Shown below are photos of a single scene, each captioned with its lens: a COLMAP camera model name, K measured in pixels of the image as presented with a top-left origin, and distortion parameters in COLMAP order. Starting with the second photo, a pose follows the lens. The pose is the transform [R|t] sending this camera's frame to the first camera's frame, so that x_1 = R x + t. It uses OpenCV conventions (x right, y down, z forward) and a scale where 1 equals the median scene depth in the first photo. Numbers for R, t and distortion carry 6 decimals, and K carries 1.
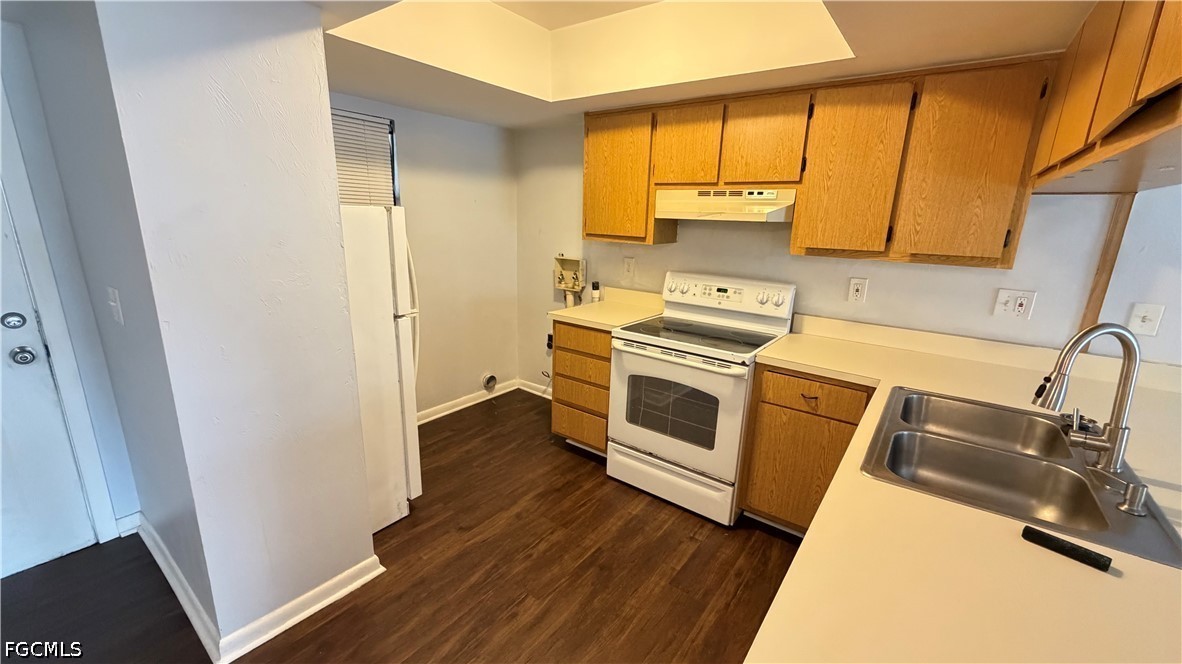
lens RADIAL K [[473.6, 0, 591.0], [0, 473.6, 332.0], [0, 0, 1]] dist [-0.000176, -0.000024]
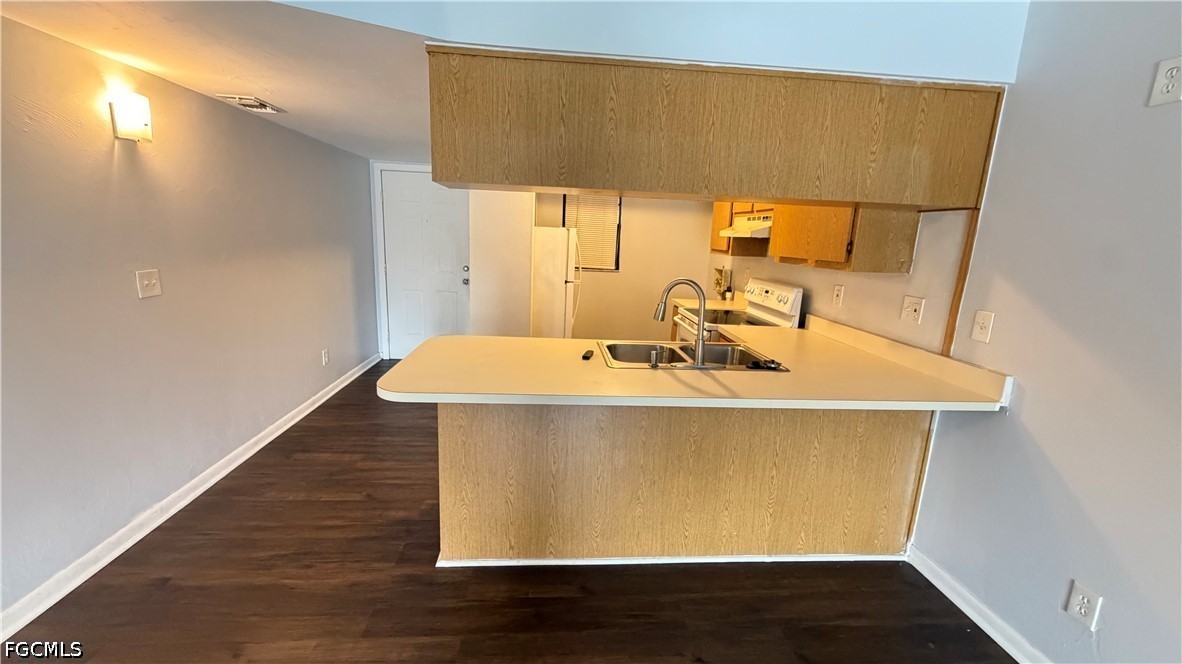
lens RADIAL K [[473.6, 0, 591.0], [0, 473.6, 332.0], [0, 0, 1]] dist [-0.000176, -0.000024]
pose [[0.662650, 0.150138, -0.733726, 1.042217], [-0.201963, 0.979228, 0.017975, 0.106952], [0.721184, 0.136275, 0.679207, -0.248614]]
